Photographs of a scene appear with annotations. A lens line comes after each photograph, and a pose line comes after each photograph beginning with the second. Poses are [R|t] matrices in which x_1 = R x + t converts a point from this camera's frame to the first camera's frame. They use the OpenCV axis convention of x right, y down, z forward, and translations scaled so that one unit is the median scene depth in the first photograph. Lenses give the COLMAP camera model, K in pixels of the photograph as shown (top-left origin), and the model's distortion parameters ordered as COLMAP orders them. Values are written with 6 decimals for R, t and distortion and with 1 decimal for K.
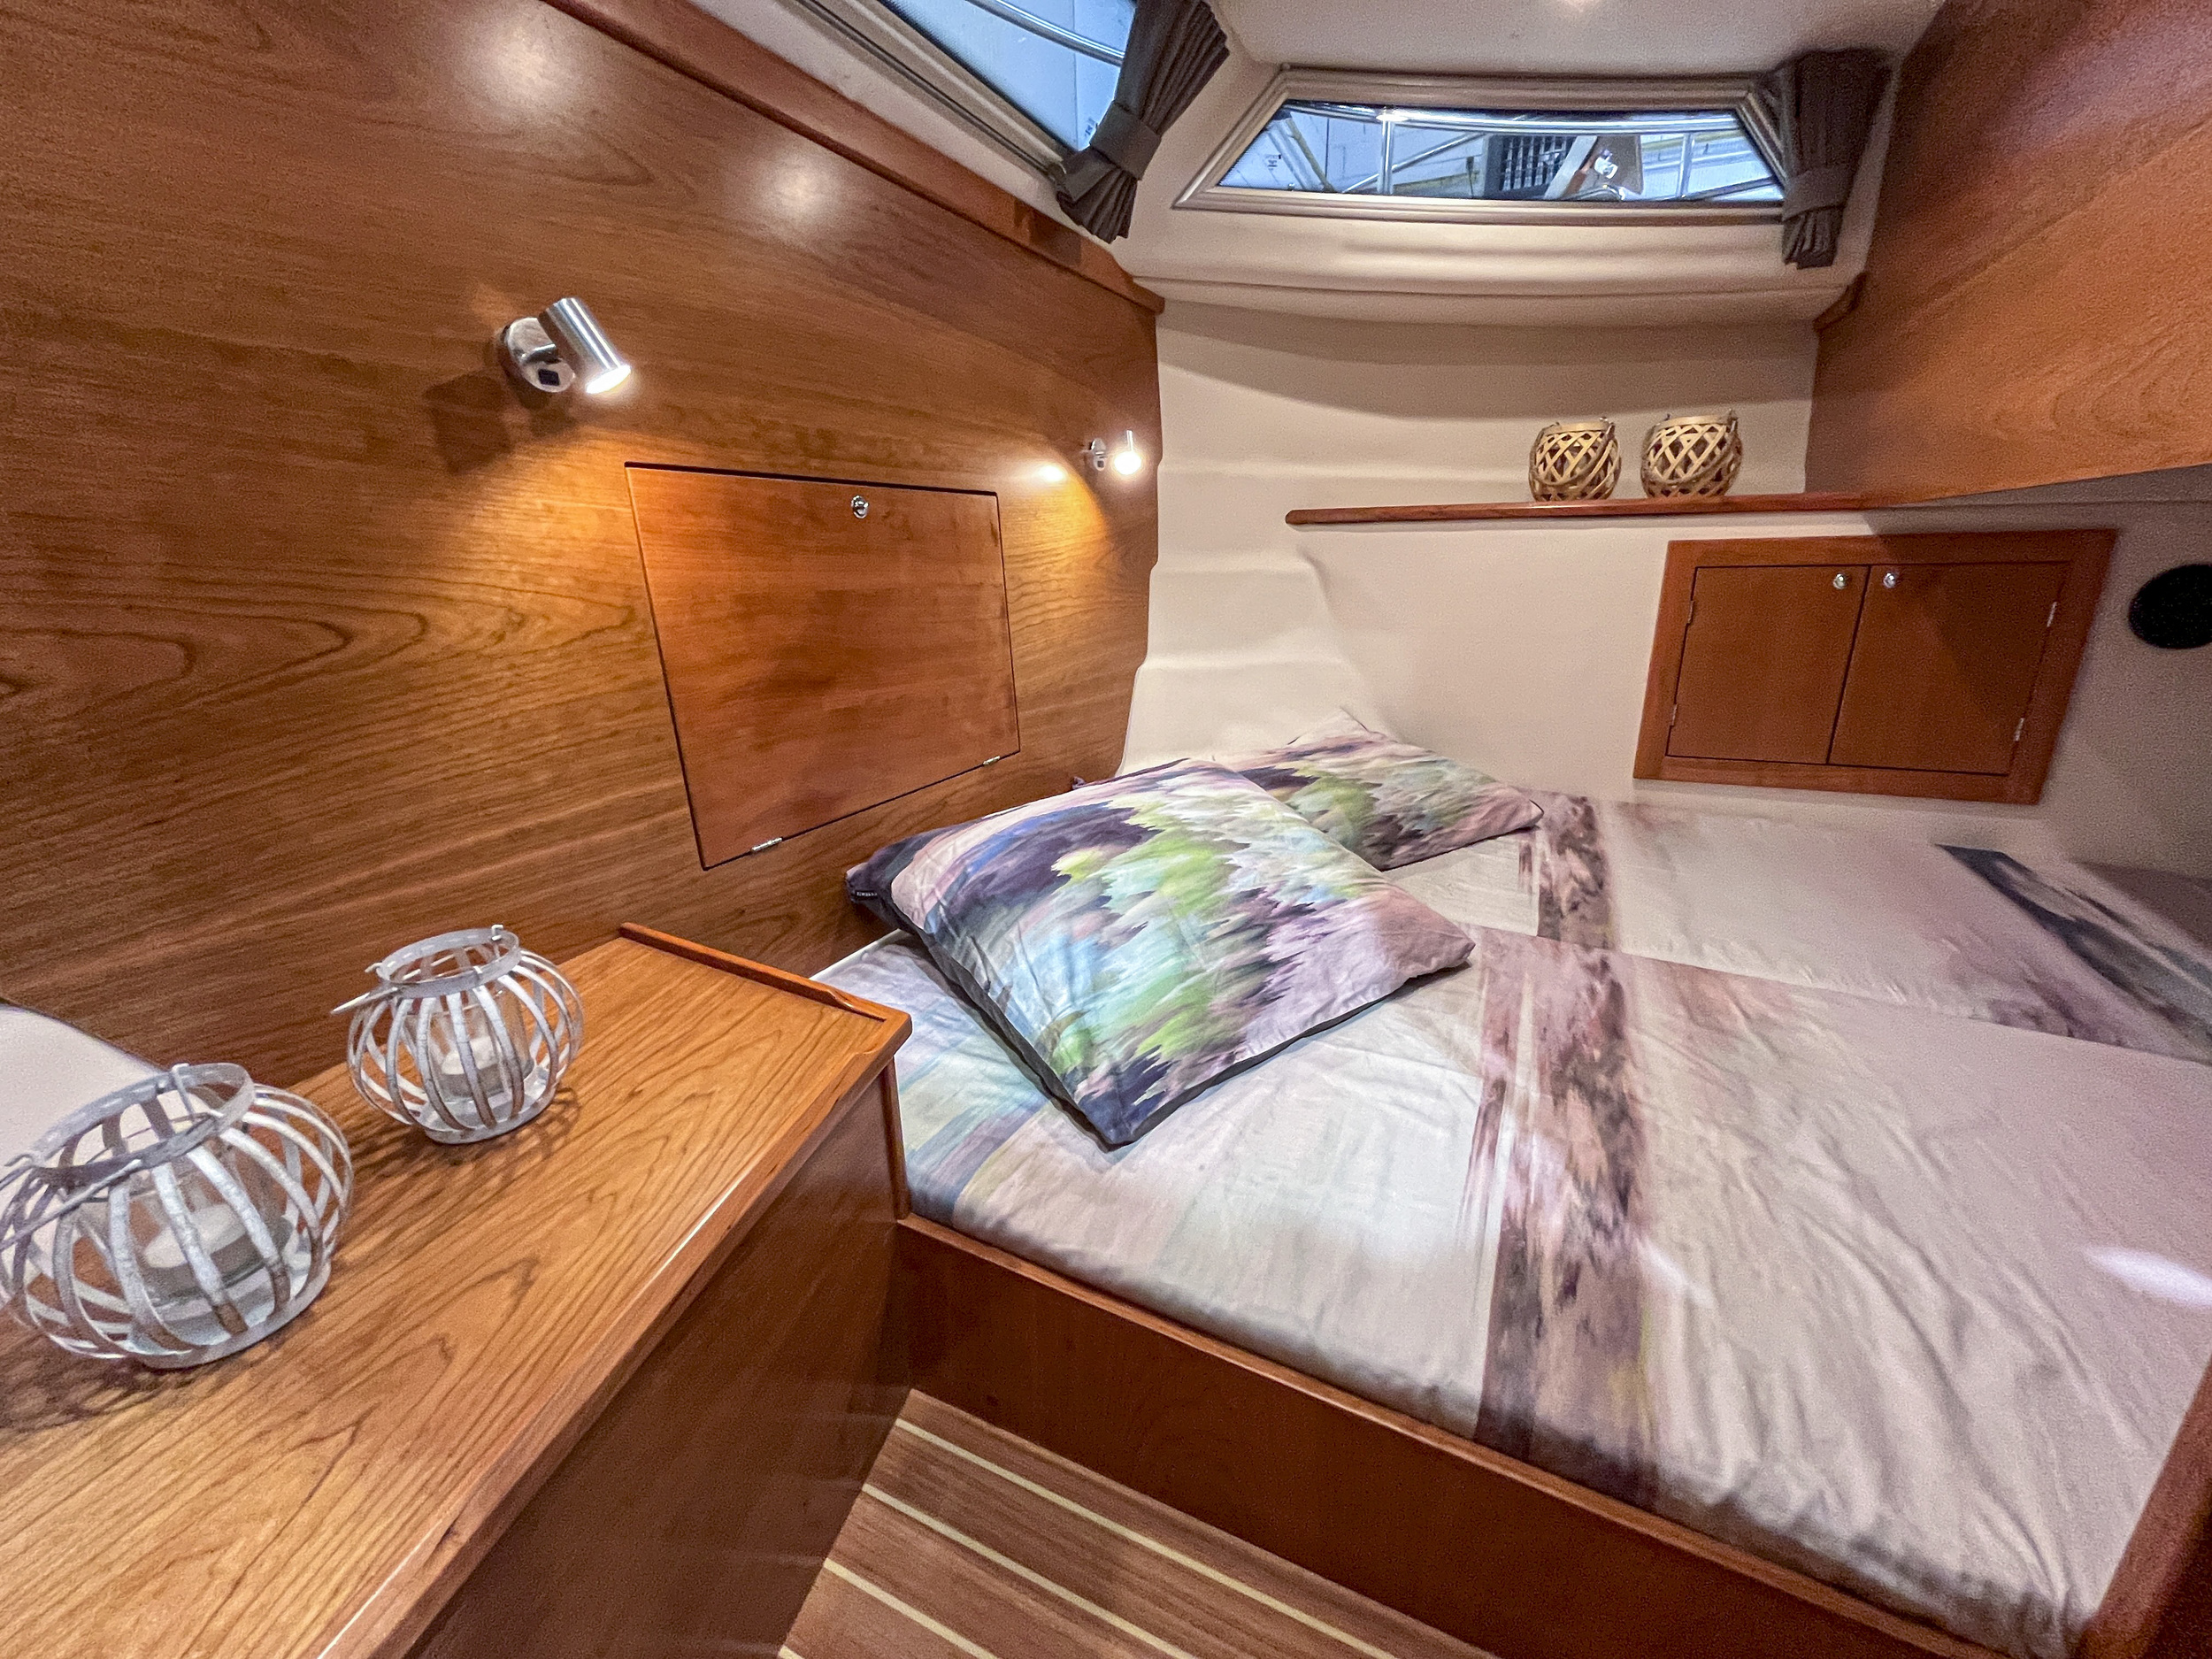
lens RADIAL K [[898.8, 0, 1114.7], [0, 898.8, 837.8], [0, 0, 1]] dist [-0.003432, -0.000243]
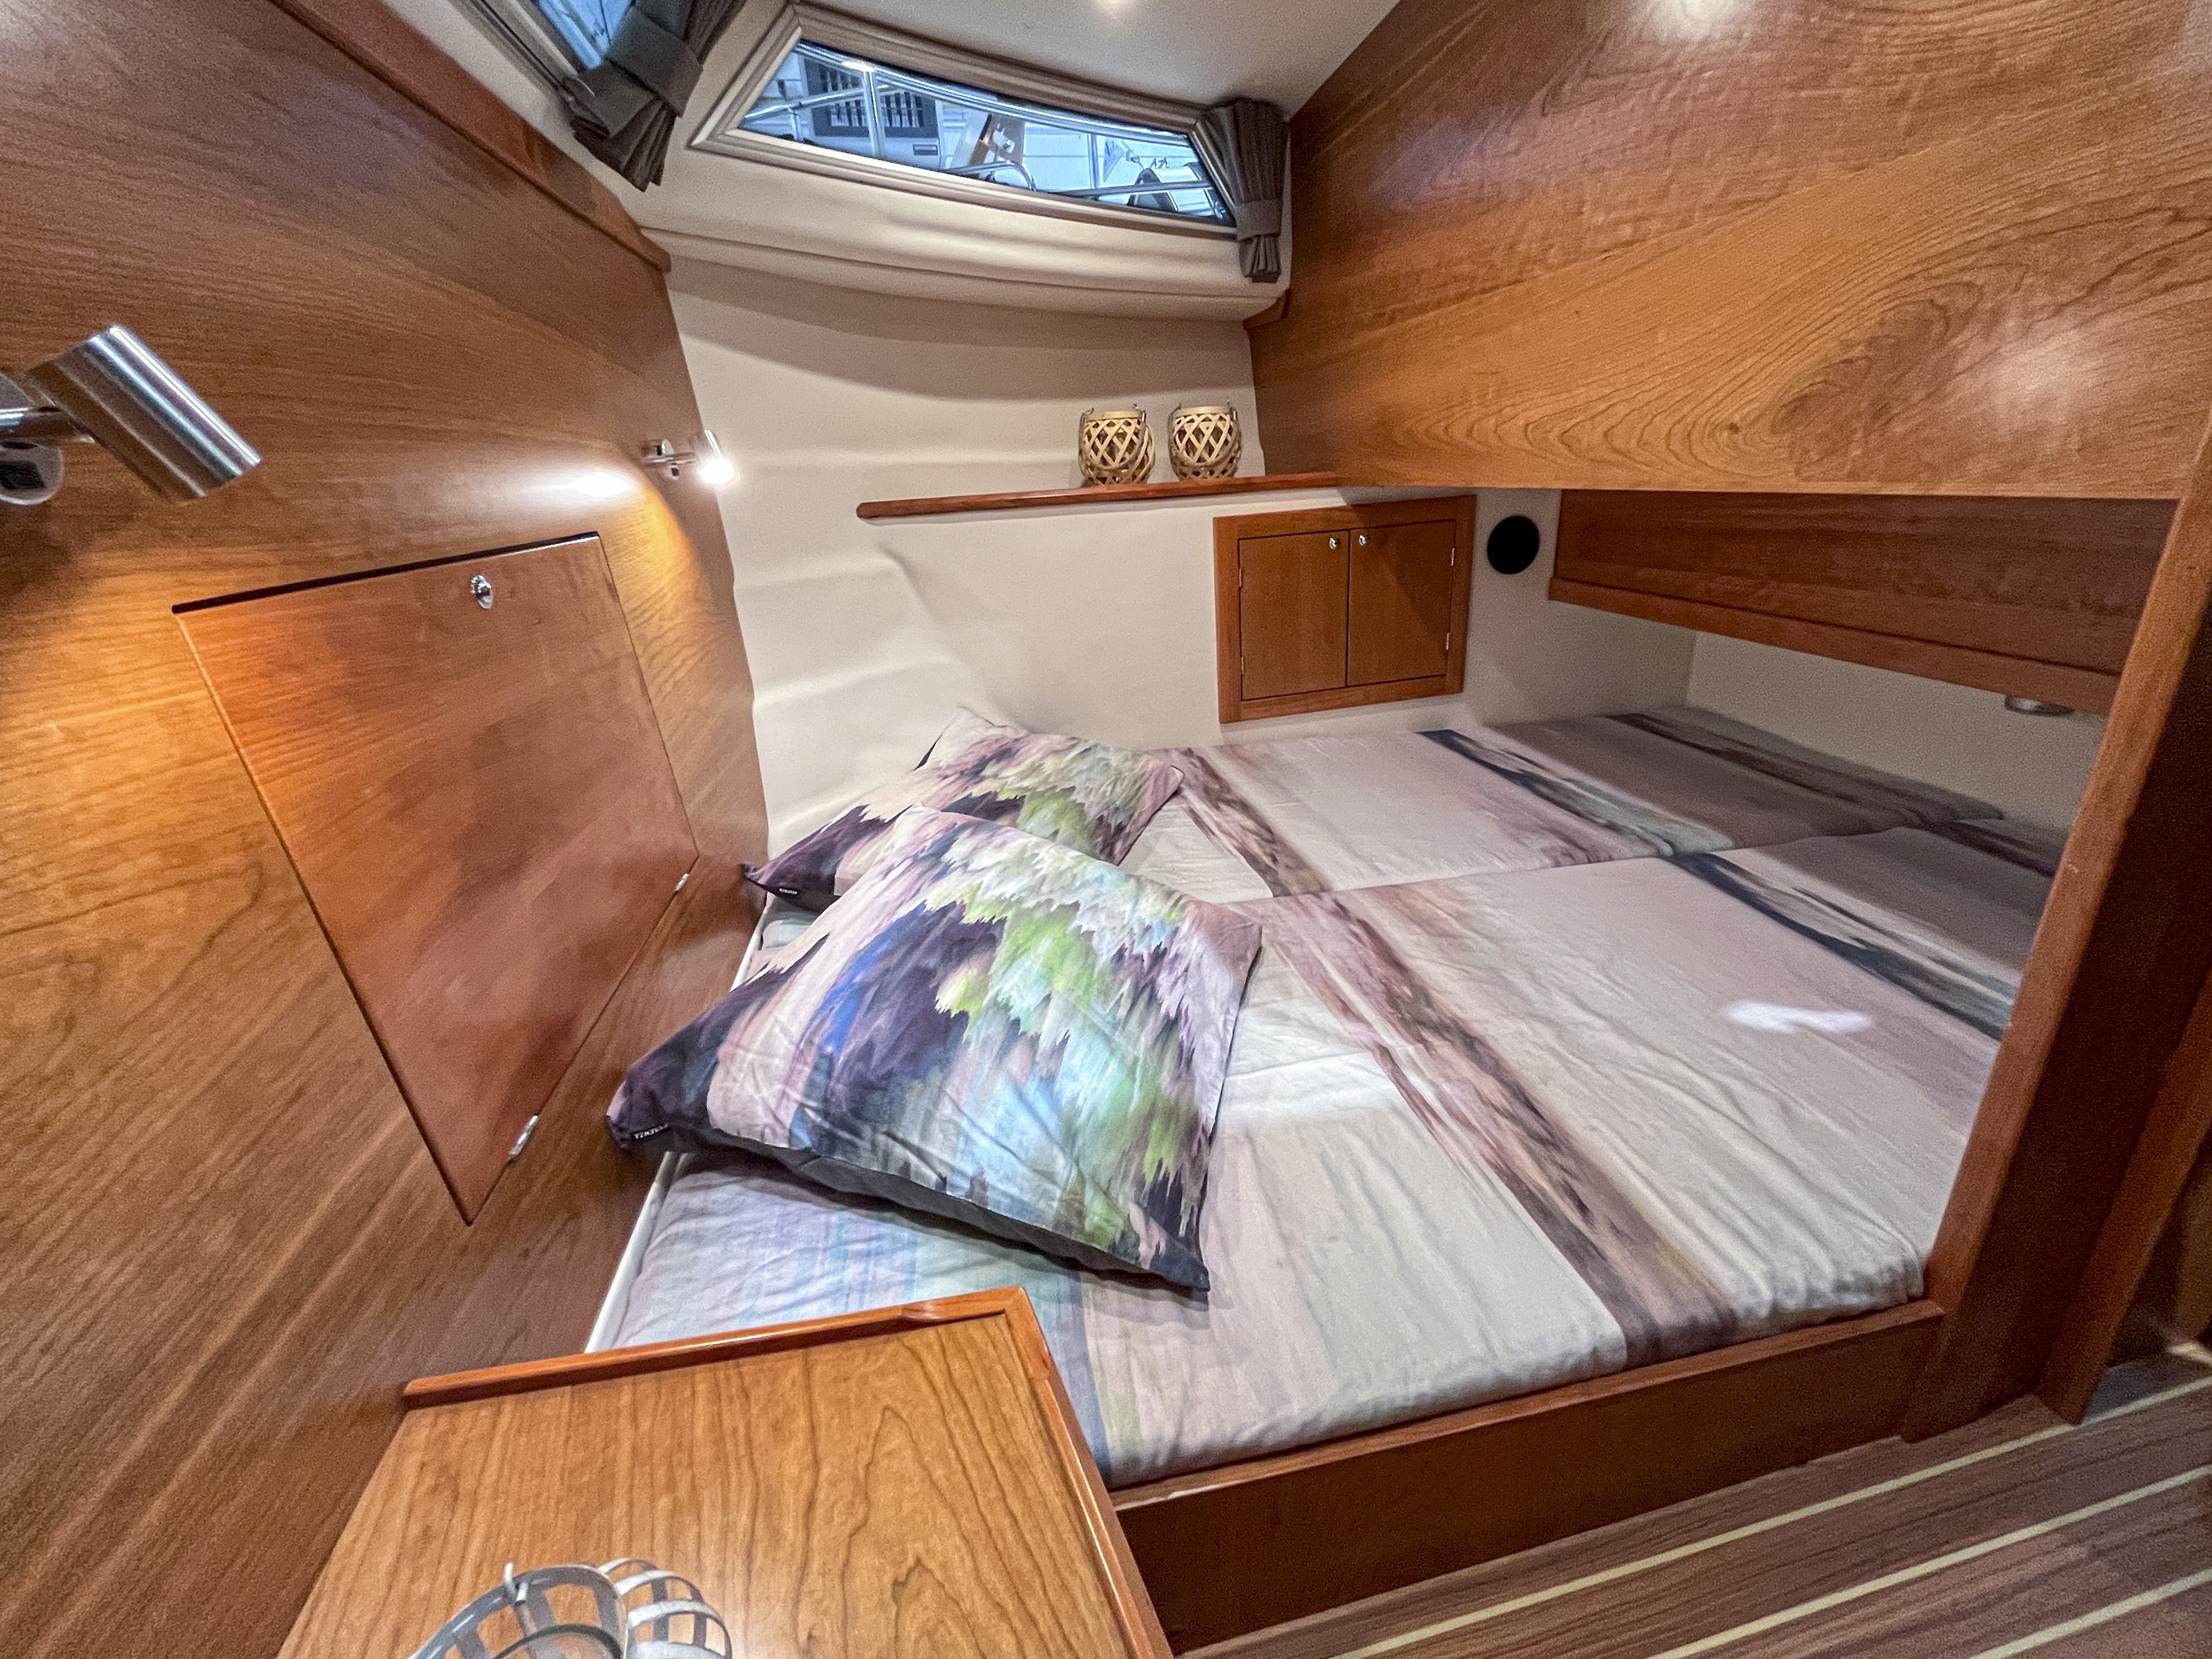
lens RADIAL K [[916.6, 0, 1142.6], [0, 916.6, 820.0], [0, 0, 1]] dist [-0.003146, -0.000612]
pose [[0.788146, -0.249955, 0.562449, -0.312606], [0.228467, 0.967346, 0.109748, -0.164214], [-0.571515, 0.042004, 0.819516, 0.172673]]
